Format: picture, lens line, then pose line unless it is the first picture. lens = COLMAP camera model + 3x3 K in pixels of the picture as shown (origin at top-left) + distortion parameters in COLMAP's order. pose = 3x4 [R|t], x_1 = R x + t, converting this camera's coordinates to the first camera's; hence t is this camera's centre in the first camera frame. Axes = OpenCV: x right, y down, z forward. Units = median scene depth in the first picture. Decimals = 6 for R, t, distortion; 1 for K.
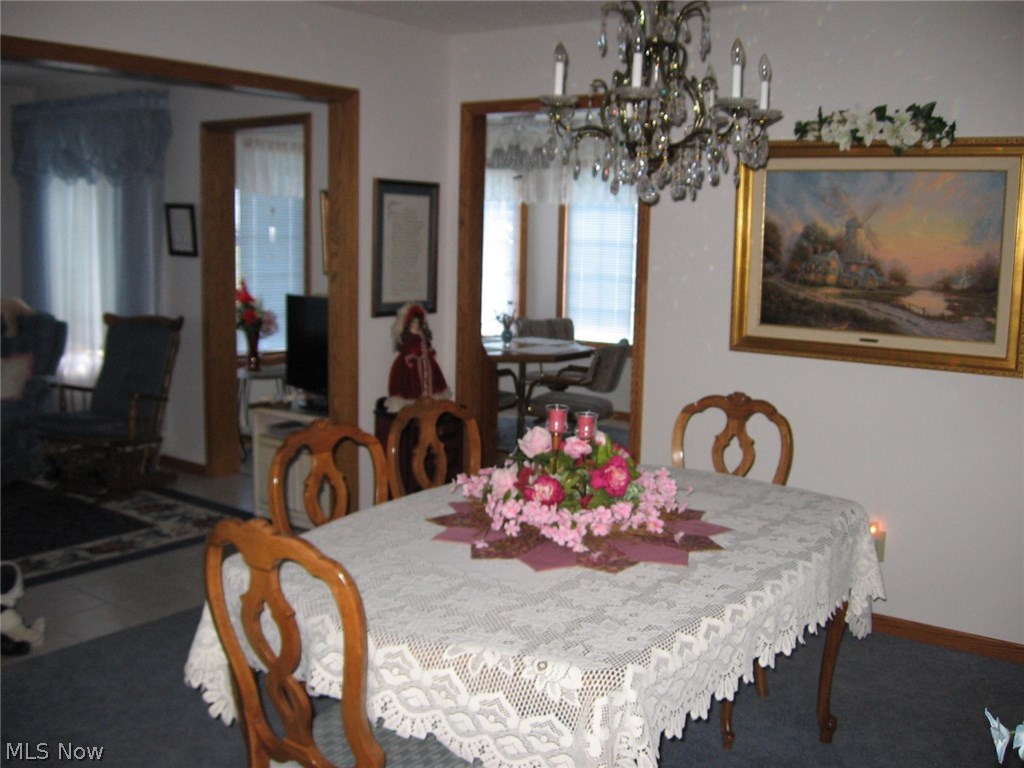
lens RADIAL K [[1060.2, 0, 511.1], [0, 1060.2, 382.6], [0, 0, 1]] dist [-0.124216, 0.000000]
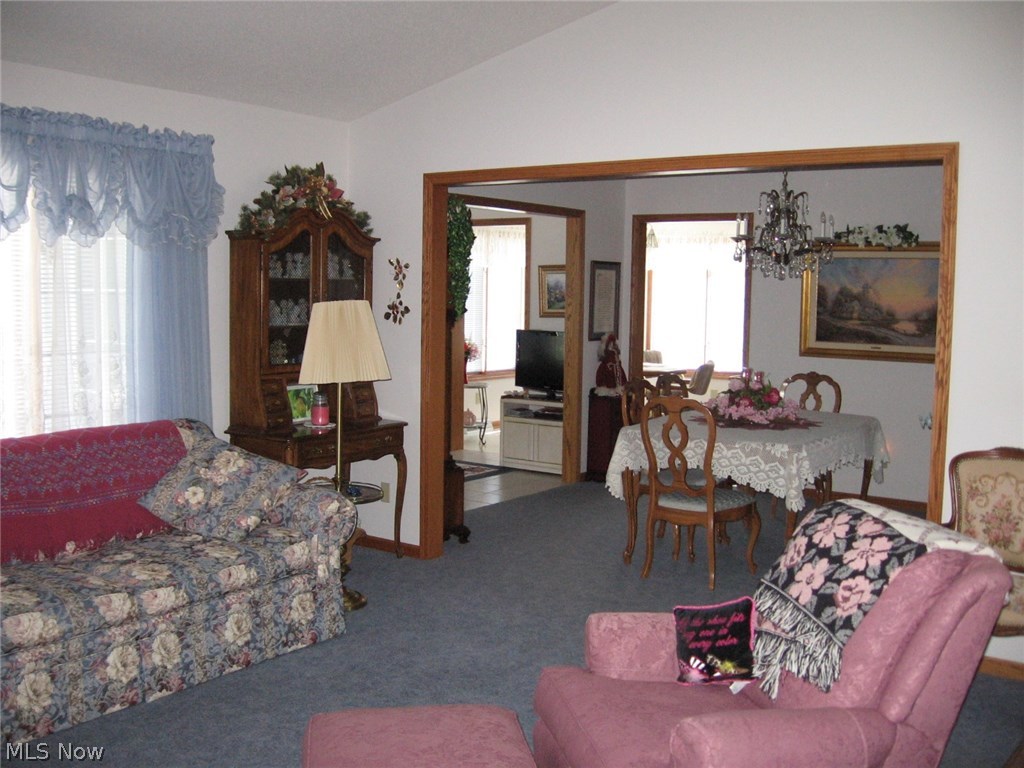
lens RADIAL K [[1060.2, 0, 511.9], [0, 1060.2, 386.1], [0, 0, 1]] dist [-0.124216, 0.000000]
pose [[0.999940, -0.007481, 0.008054, -0.333259], [0.007847, 0.998888, -0.046493, 0.111949], [-0.007697, 0.046553, 0.998886, -0.881717]]
